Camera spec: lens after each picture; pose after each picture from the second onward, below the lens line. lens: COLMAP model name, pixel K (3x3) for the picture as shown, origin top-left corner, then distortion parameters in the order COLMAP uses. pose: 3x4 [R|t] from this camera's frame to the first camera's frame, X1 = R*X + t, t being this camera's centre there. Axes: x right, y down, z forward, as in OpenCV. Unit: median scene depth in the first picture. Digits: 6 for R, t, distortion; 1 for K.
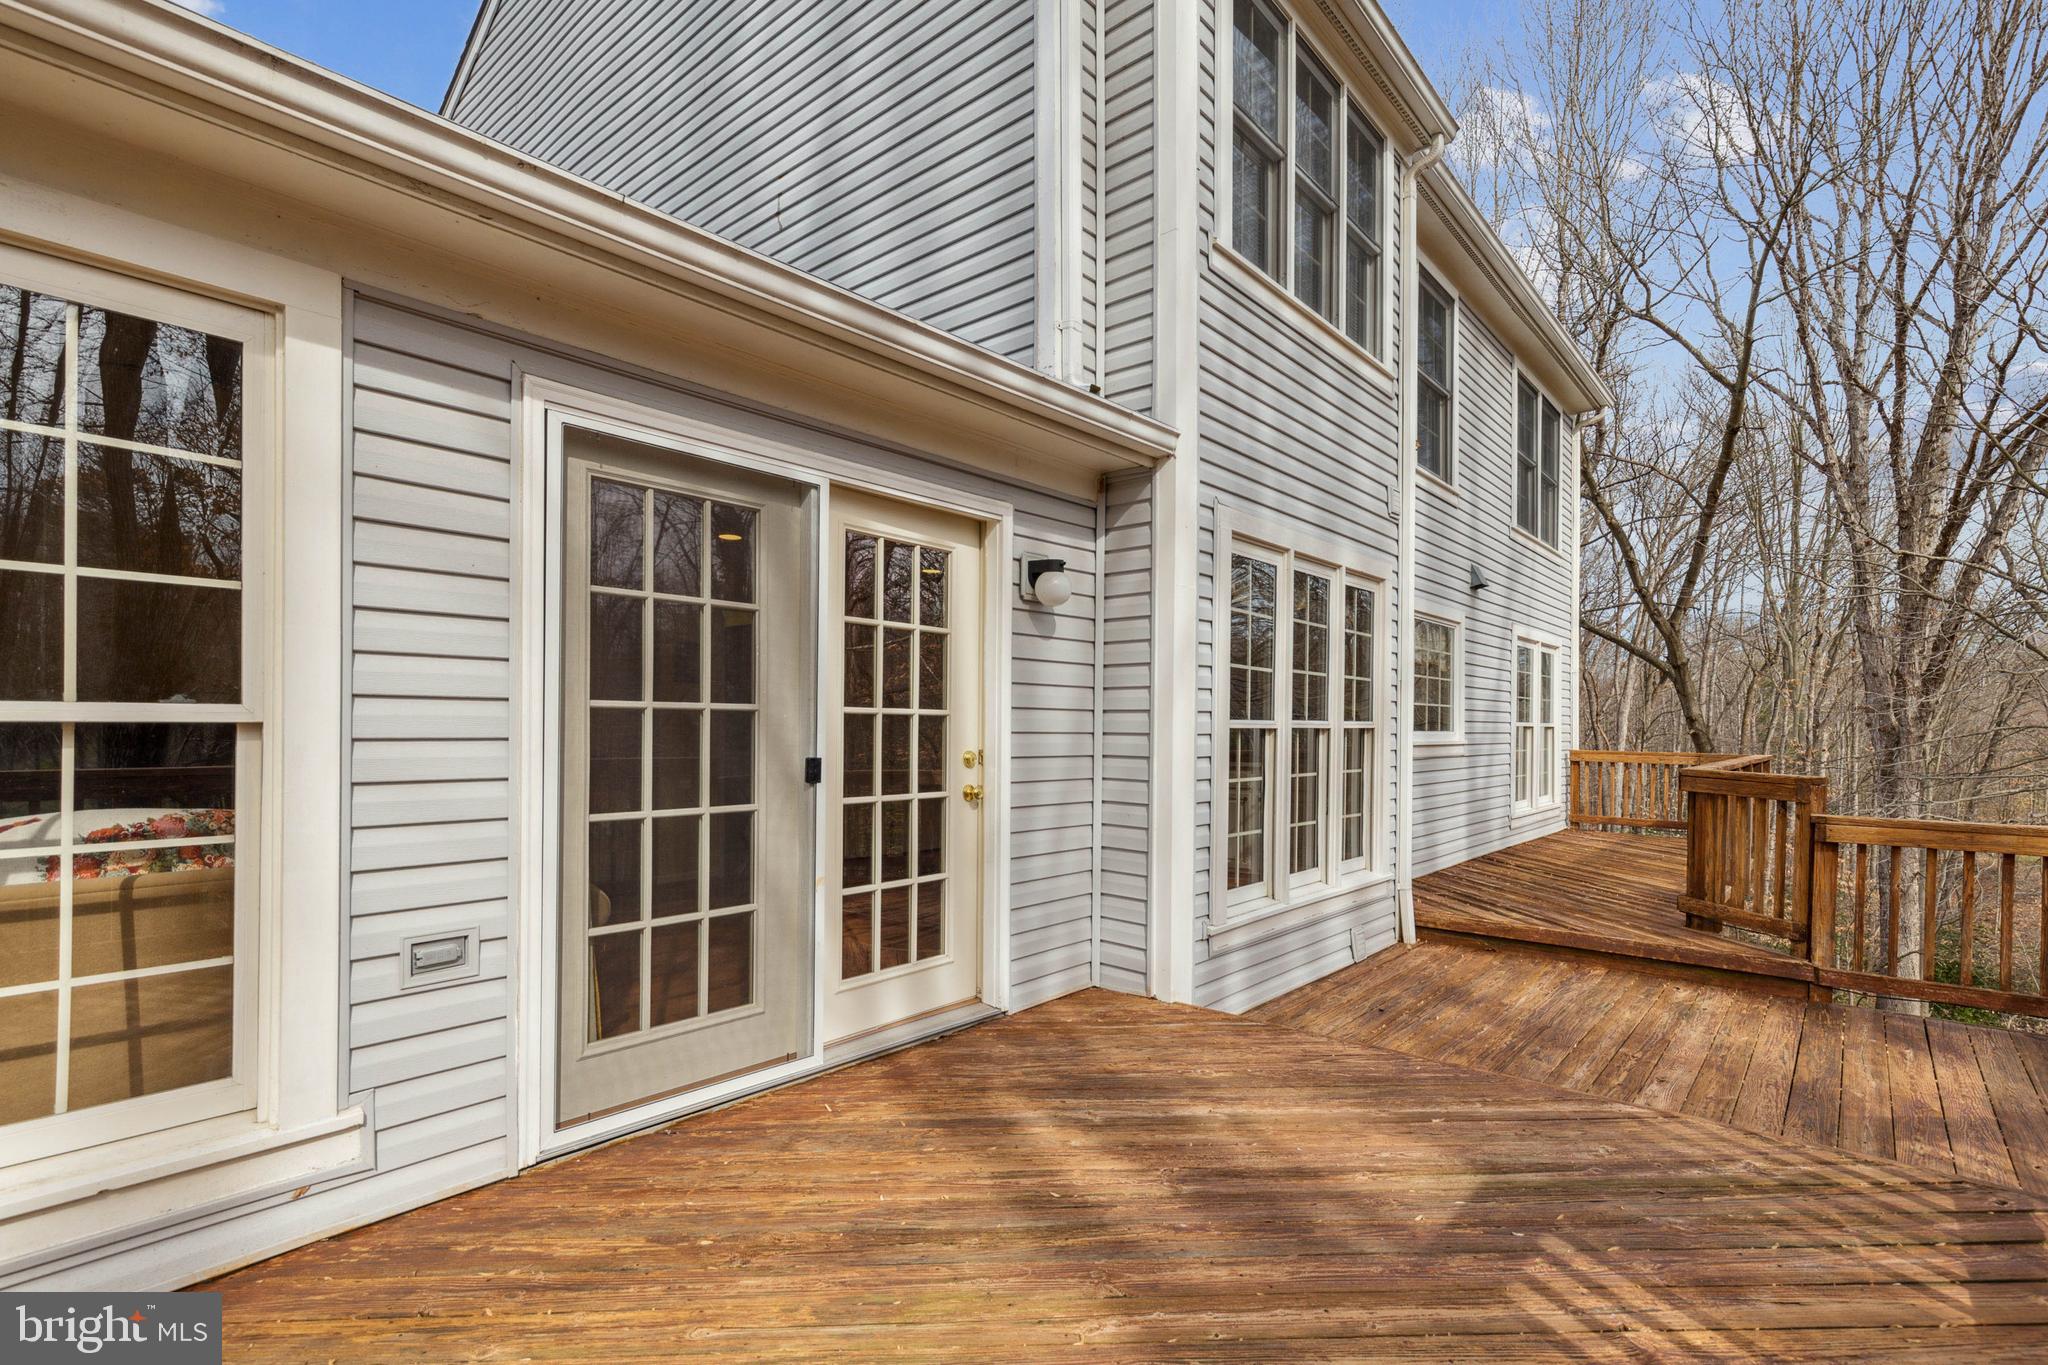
lens RADIAL K [[947.1, 0, 1004.4], [0, 947.1, 737.0], [0, 0, 1]] dist [0.001977, 0.001257]
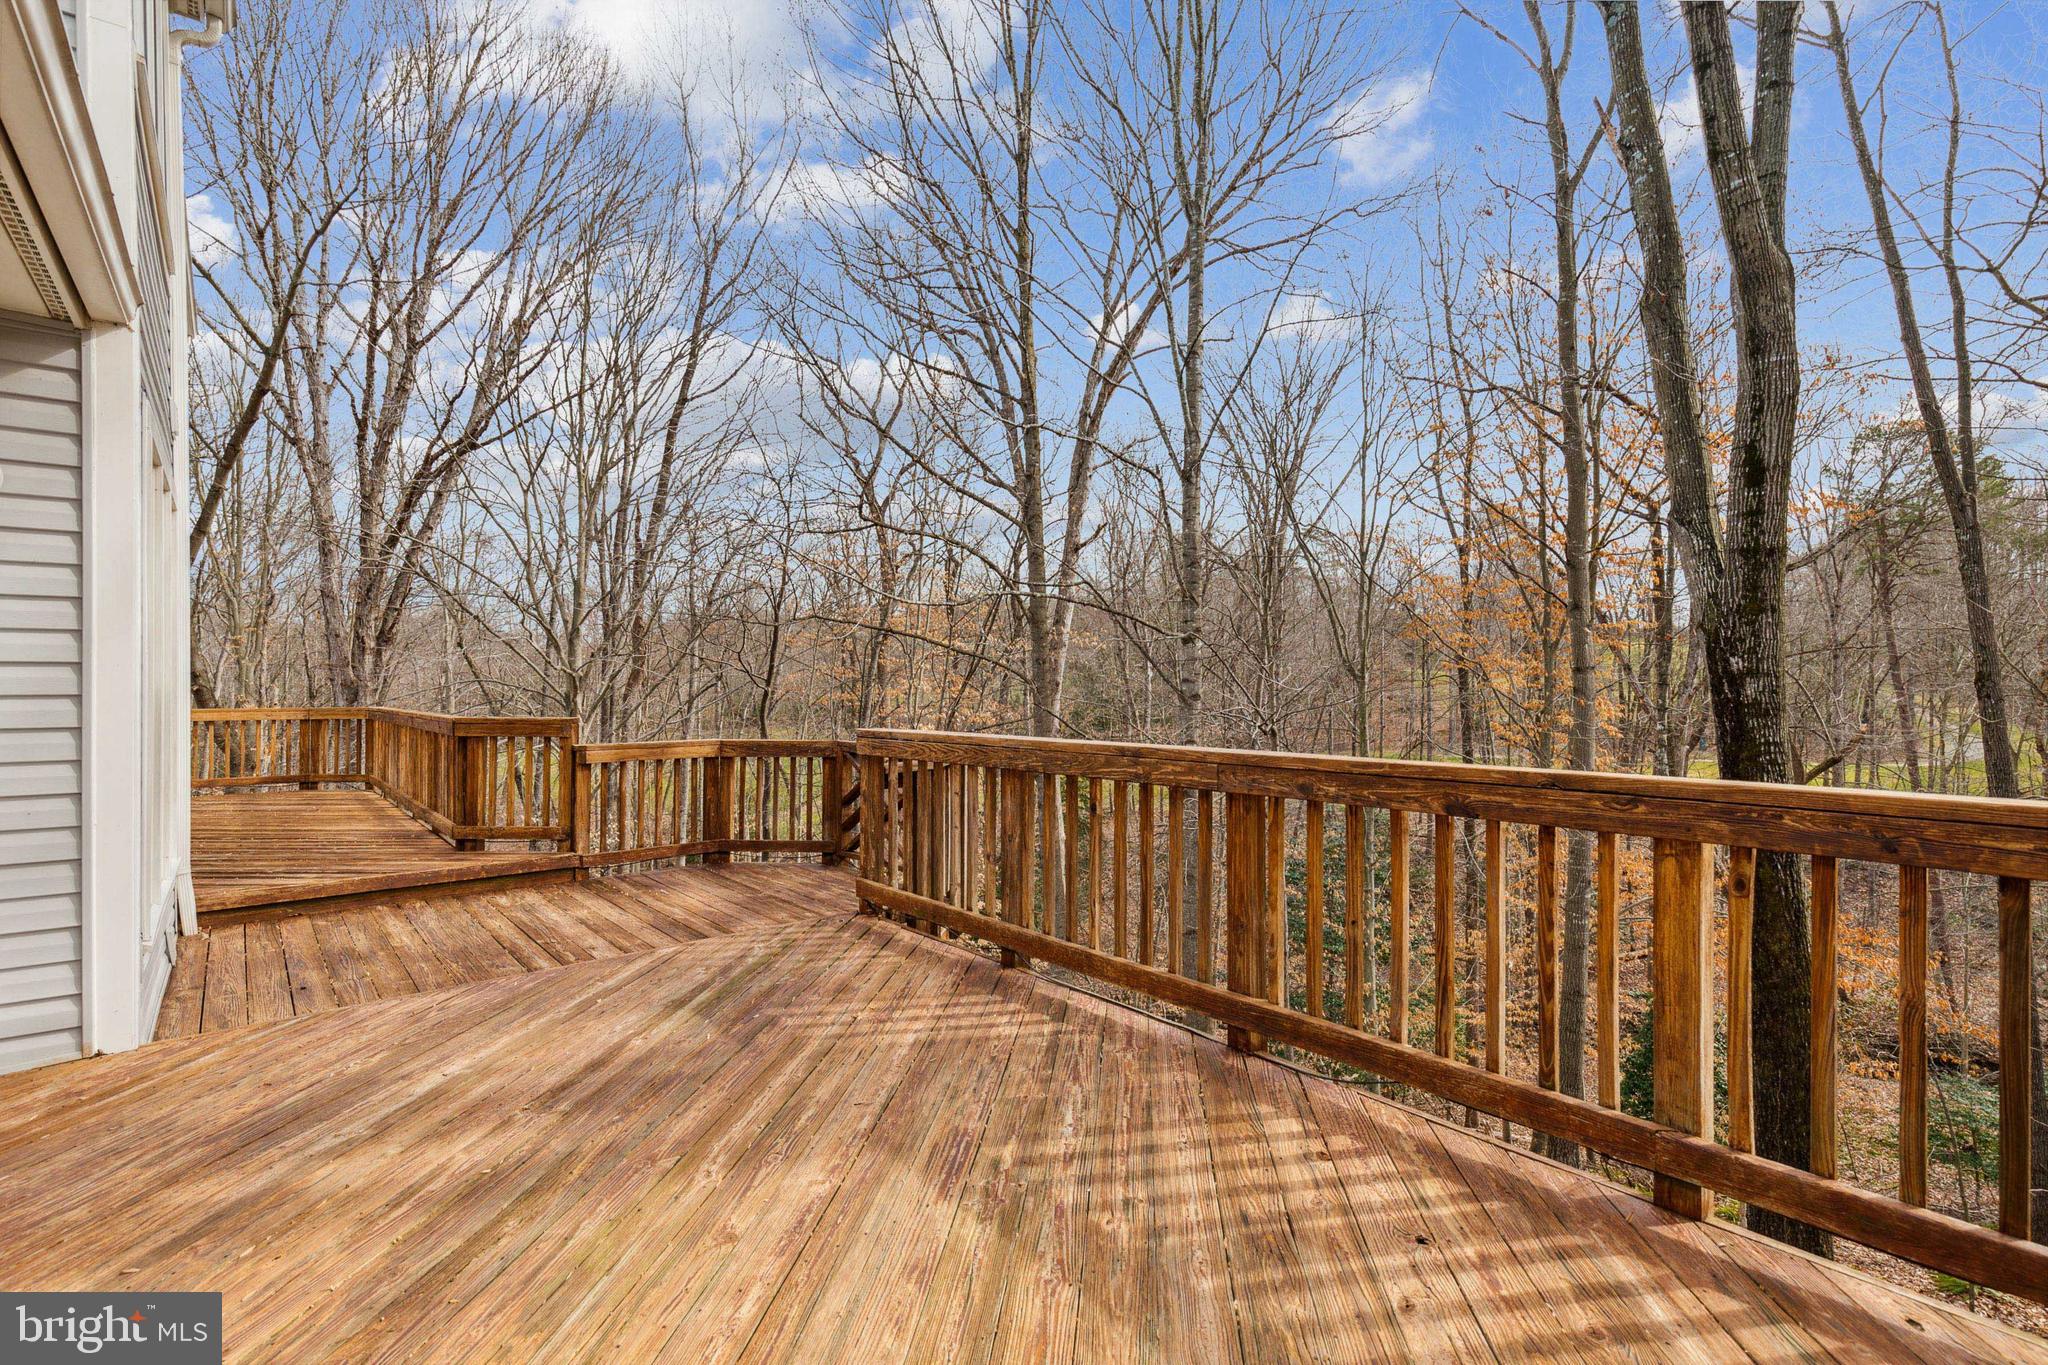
lens RADIAL K [[947.1, 0, 1022.8], [0, 947.1, 679.5], [0, 0, 1]] dist [0.001977, 0.001257]
pose [[0.152056, -0.003804, 0.988365, -0.400351], [0.016334, 0.999866, 0.001335, -0.003628], [-0.988237, 0.015941, 0.152098, 0.153649]]
